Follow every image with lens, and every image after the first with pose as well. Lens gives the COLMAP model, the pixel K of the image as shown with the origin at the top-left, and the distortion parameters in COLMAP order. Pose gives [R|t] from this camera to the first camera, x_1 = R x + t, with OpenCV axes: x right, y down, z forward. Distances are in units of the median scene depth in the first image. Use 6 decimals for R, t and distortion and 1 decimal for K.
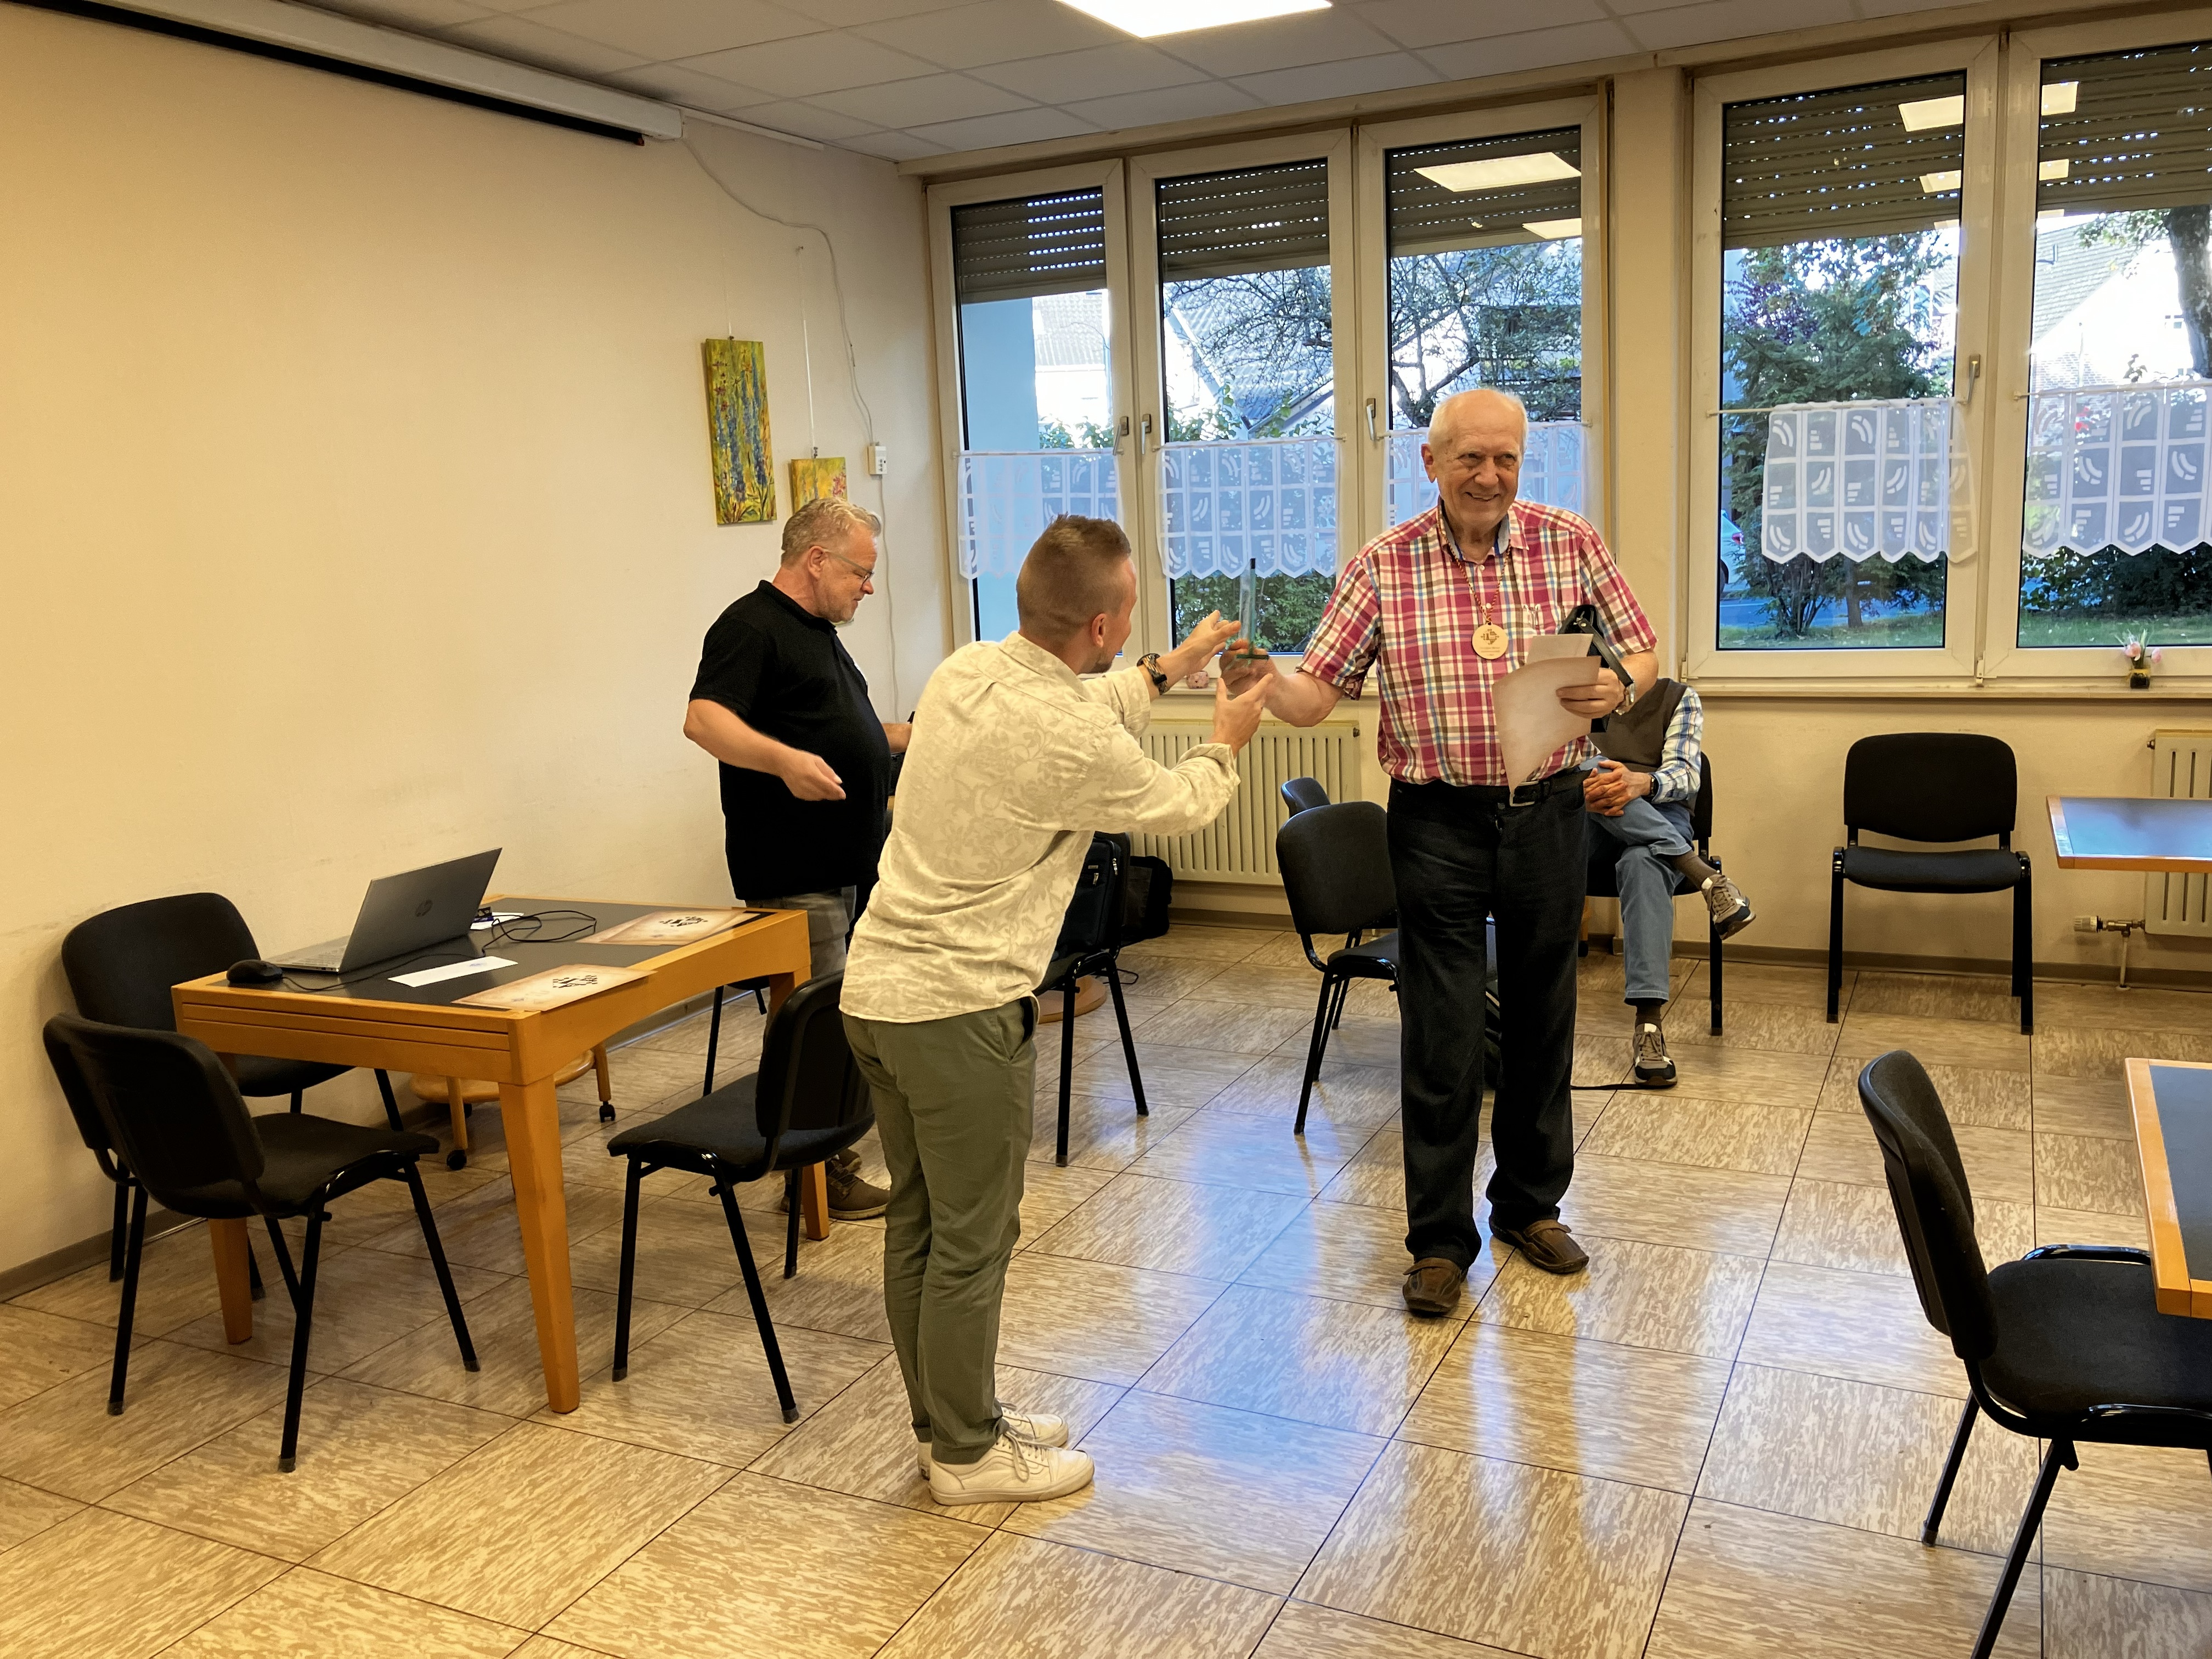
lens RADIAL K [[1832.7, 0, 1118.5], [0, 1832.7, 806.9], [0, 0, 1]] dist [0.007135, 0.007305]
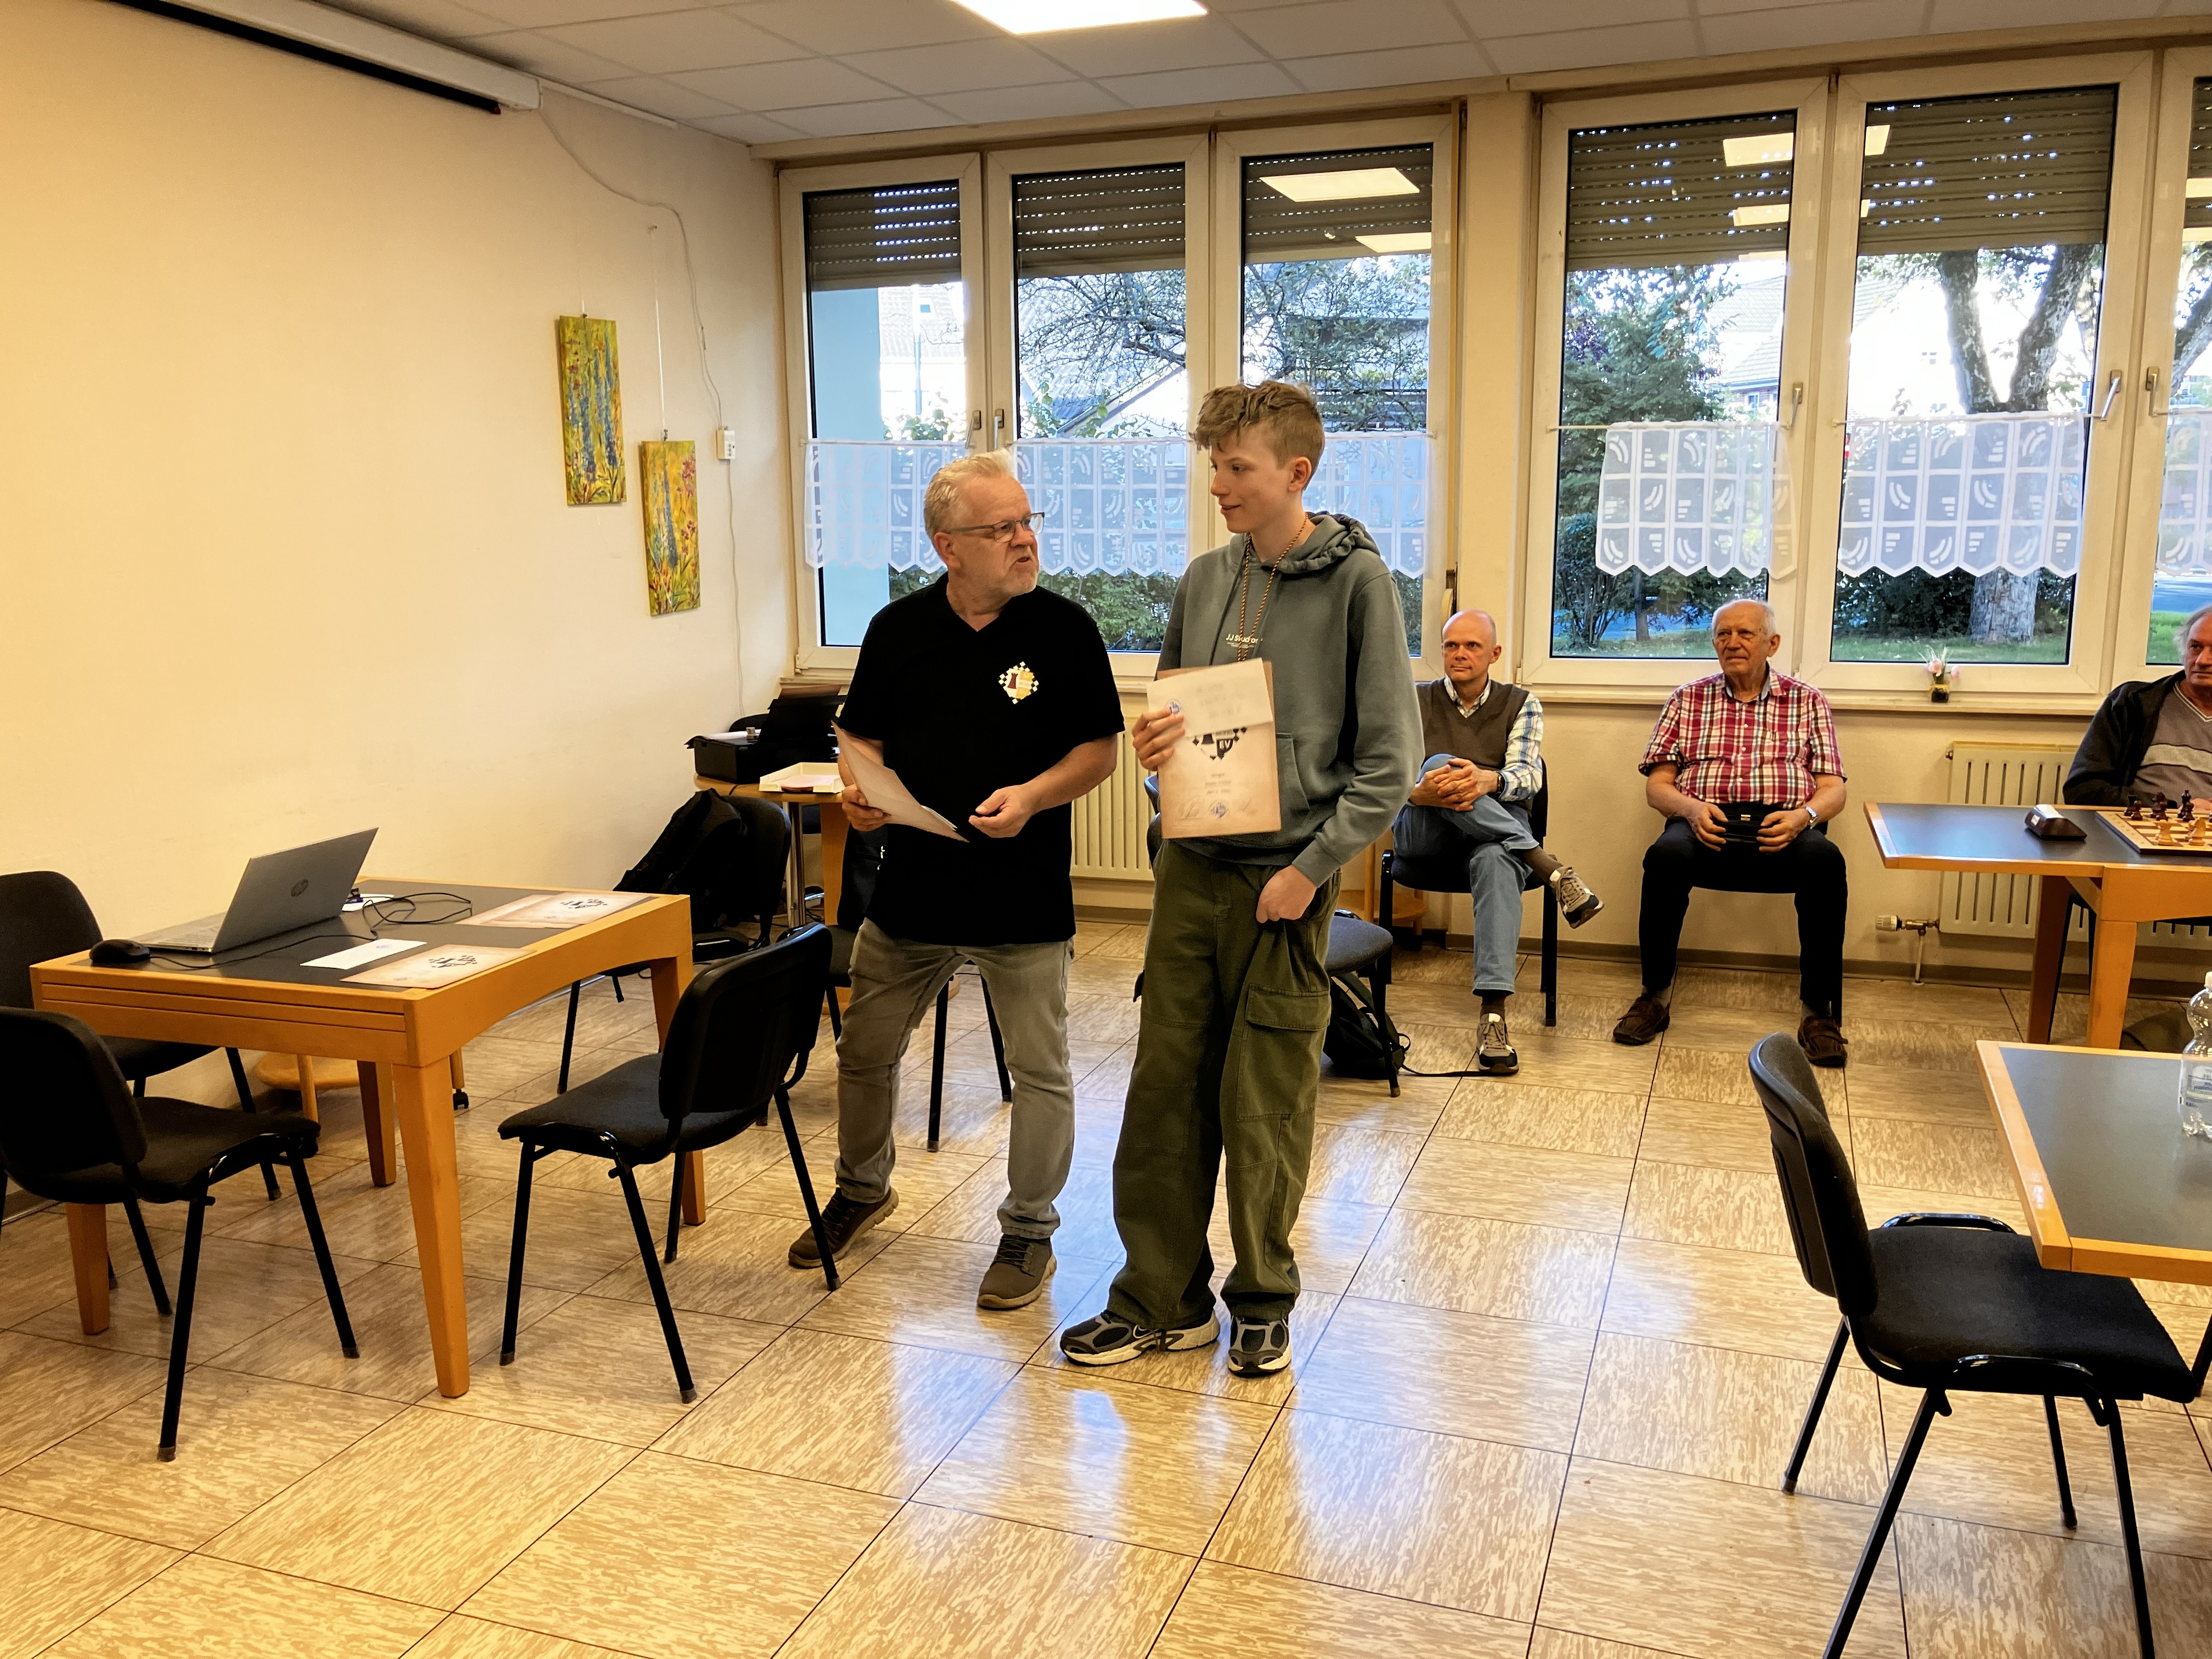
lens RADIAL K [[1829.3, 0, 1089.8], [0, 1829.3, 833.1], [0, 0, 1]] dist [0.001867, 0.011417]
pose [[0.994952, 0.014187, 0.099340, -0.058506], [-0.015689, 0.999774, 0.014361, 0.005606], [-0.099113, -0.015847, 0.994950, -0.012113]]
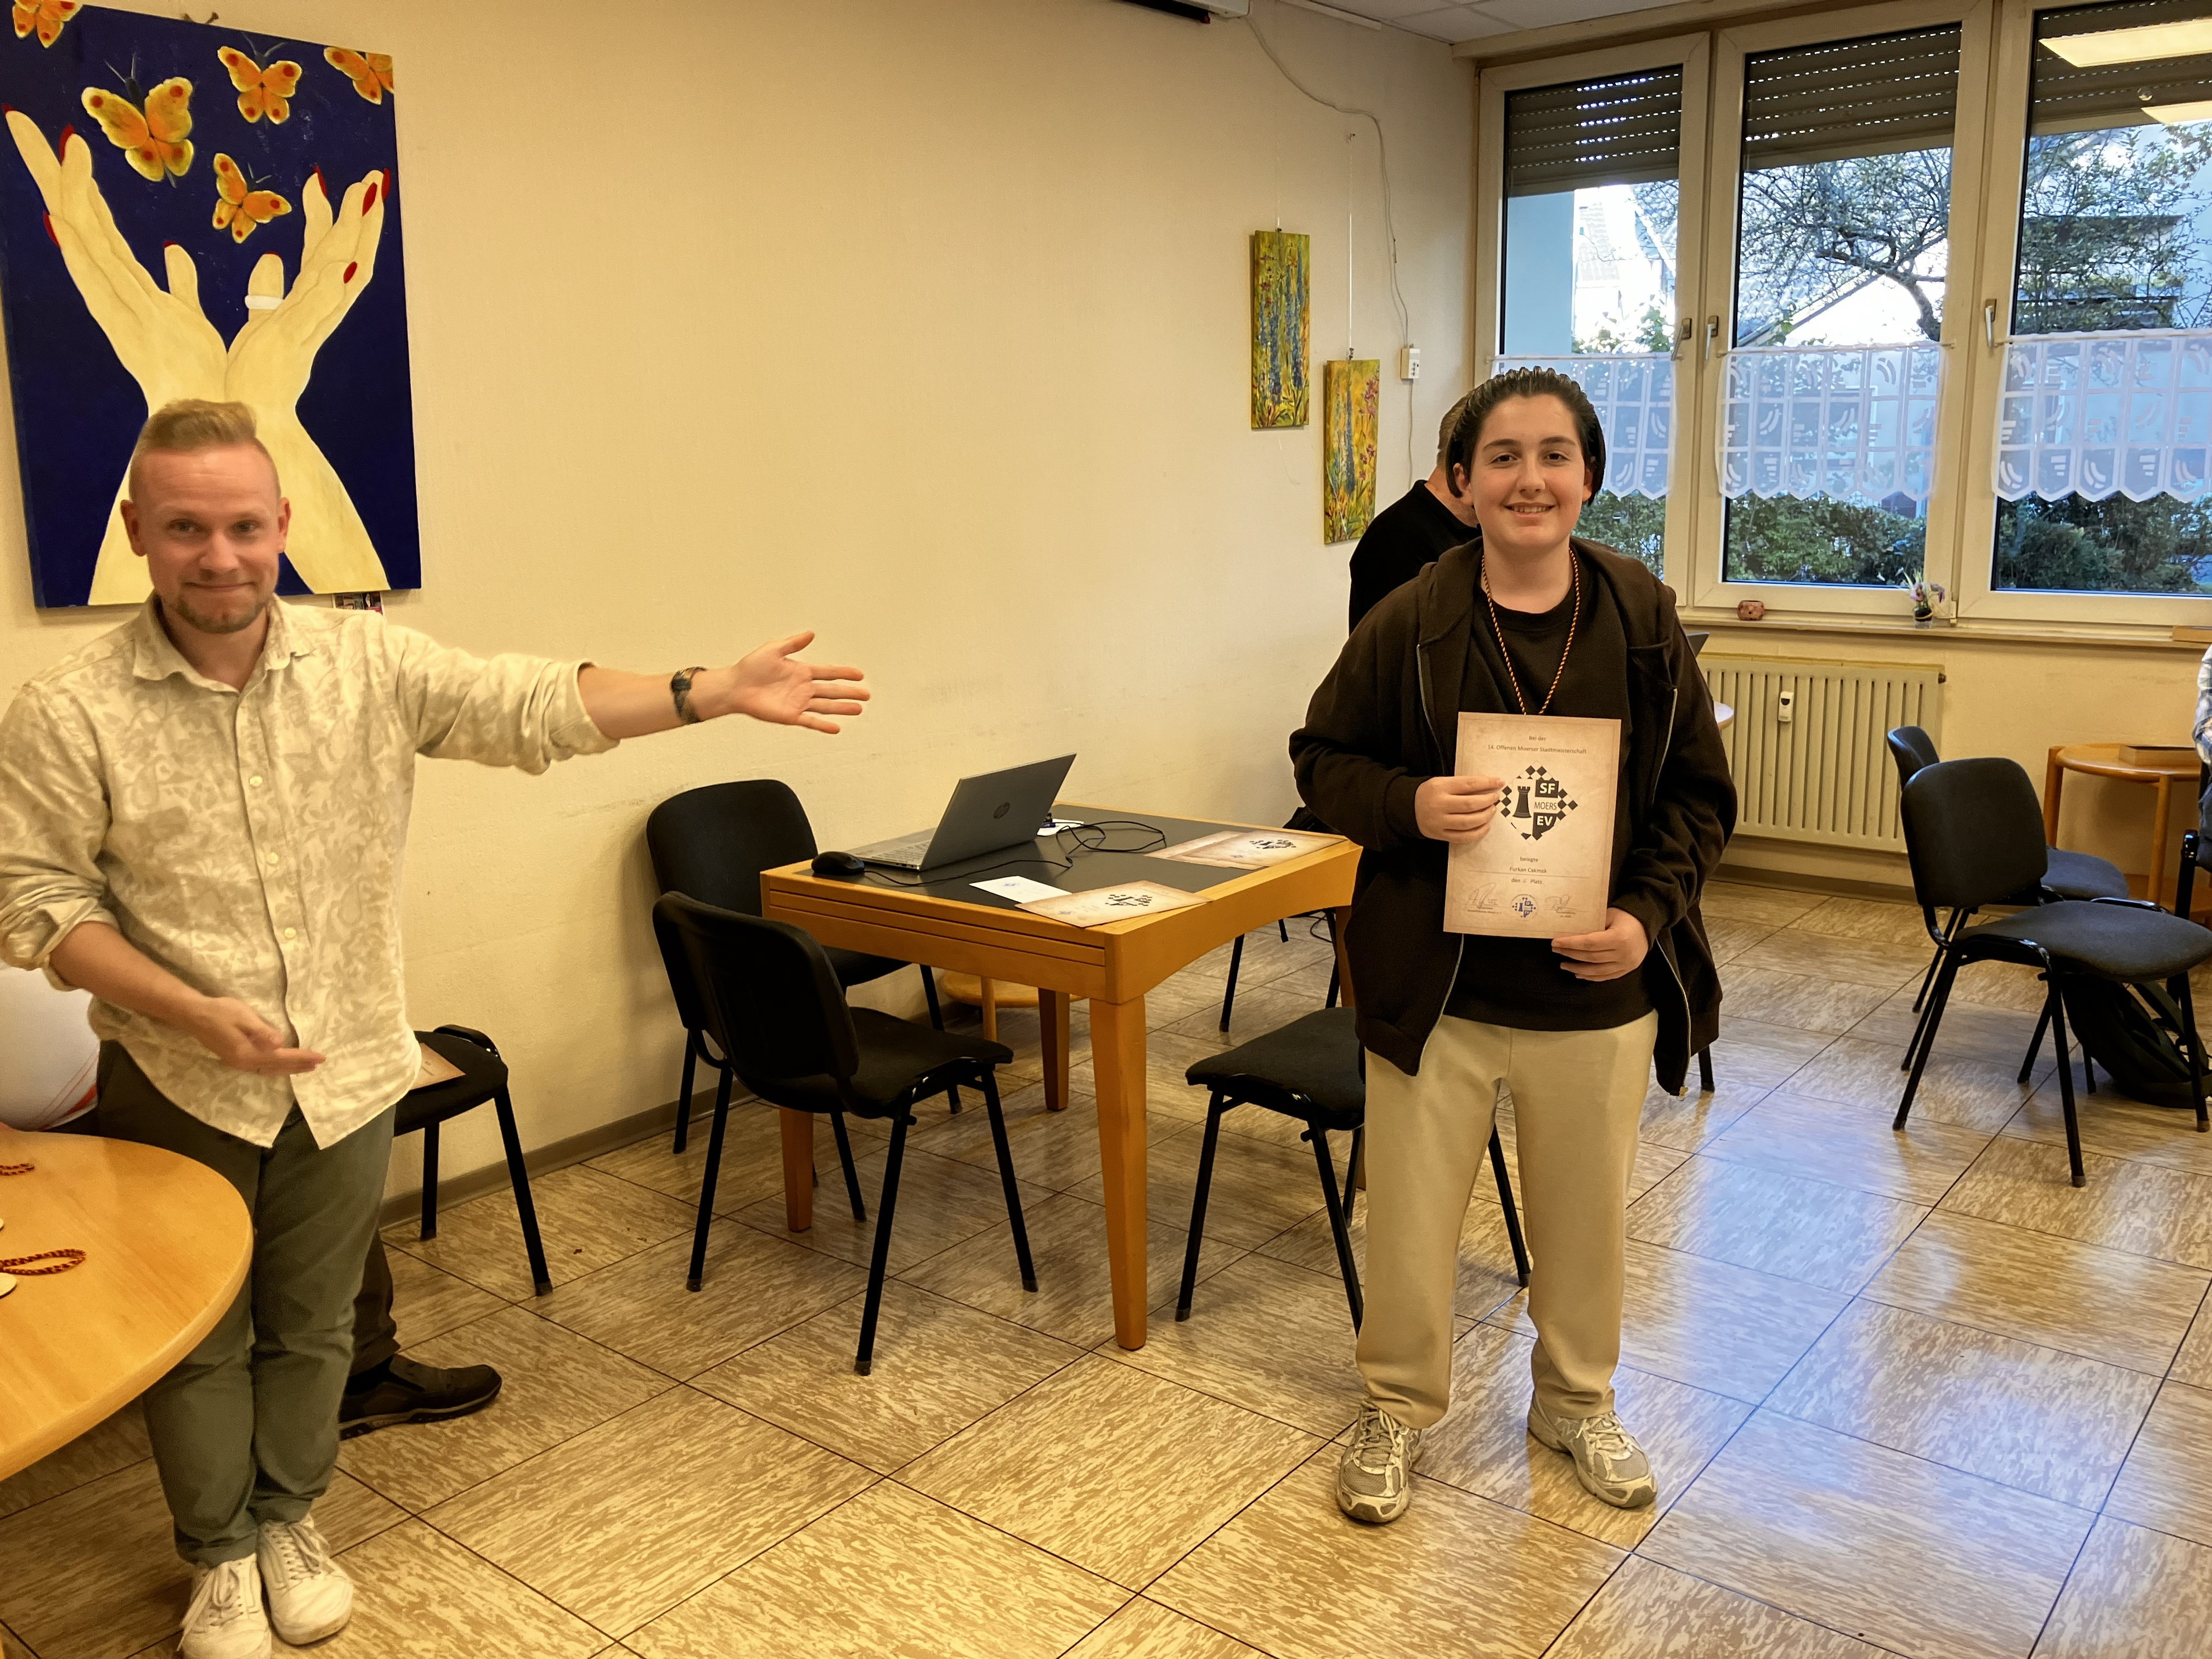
lens RADIAL K [[1832.7, 0, 1118.5], [0, 1832.7, 806.9], [0, 0, 1]] dist [0.007135, 0.007305]
pose [[0.974743, 0.066358, -0.213243, -0.115521], [-0.057761, 0.997256, 0.046301, 0.005199], [0.215730, -0.032815, 0.975901, 0.073600]]
